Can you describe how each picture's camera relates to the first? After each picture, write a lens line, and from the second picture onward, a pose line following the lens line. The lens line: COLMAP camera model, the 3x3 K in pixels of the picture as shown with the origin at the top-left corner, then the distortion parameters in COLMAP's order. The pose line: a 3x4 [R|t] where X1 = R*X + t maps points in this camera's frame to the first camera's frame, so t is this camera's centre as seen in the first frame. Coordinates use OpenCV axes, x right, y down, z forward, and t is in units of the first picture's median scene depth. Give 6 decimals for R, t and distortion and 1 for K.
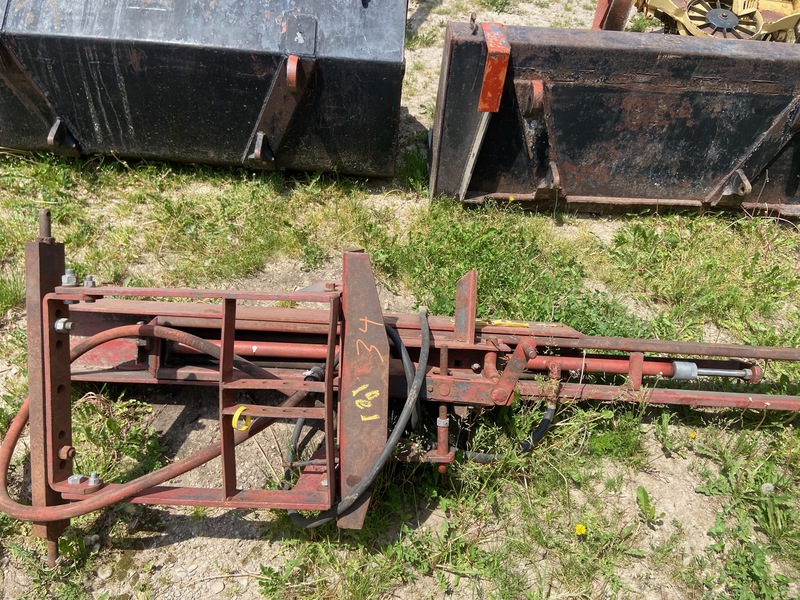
lens RADIAL K [[603.7, 0, 392.7], [0, 603.7, 304.9], [0, 0, 1]] dist [0.143017, -0.194020]
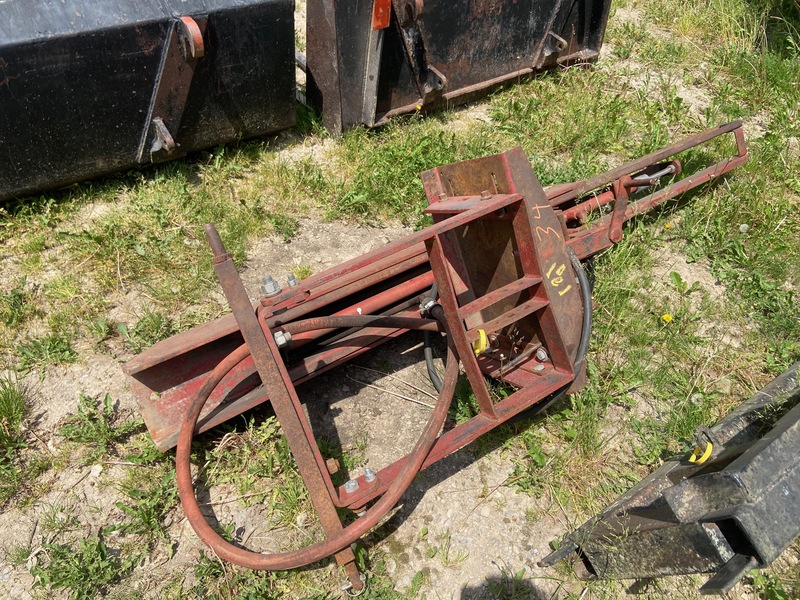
lens RADIAL K [[603.7, 0, 392.7], [0, 603.7, 304.9], [0, 0, 1]] dist [0.143017, -0.194020]
pose [[0.805821, -0.423398, 0.413989, -0.417247], [0.395575, 0.905135, 0.155727, -0.047159], [-0.440651, 0.038276, 0.896862, 0.081963]]
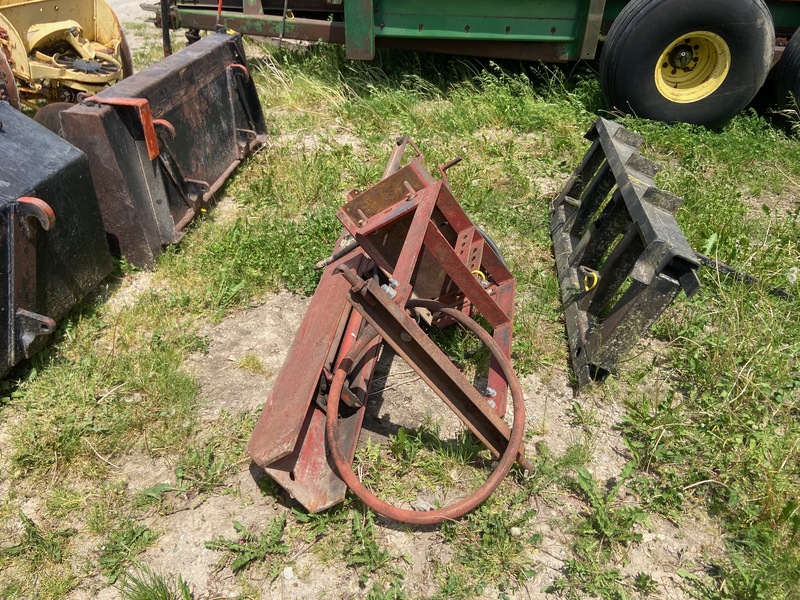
lens RADIAL K [[603.7, 0, 392.7], [0, 603.7, 304.9], [0, 0, 1]] dist [0.143017, -0.194020]
pose [[0.120887, -0.604214, 0.787599, -0.783255], [0.700452, 0.614124, 0.363619, -0.236457], [-0.703387, 0.507718, 0.497462, 0.251453]]
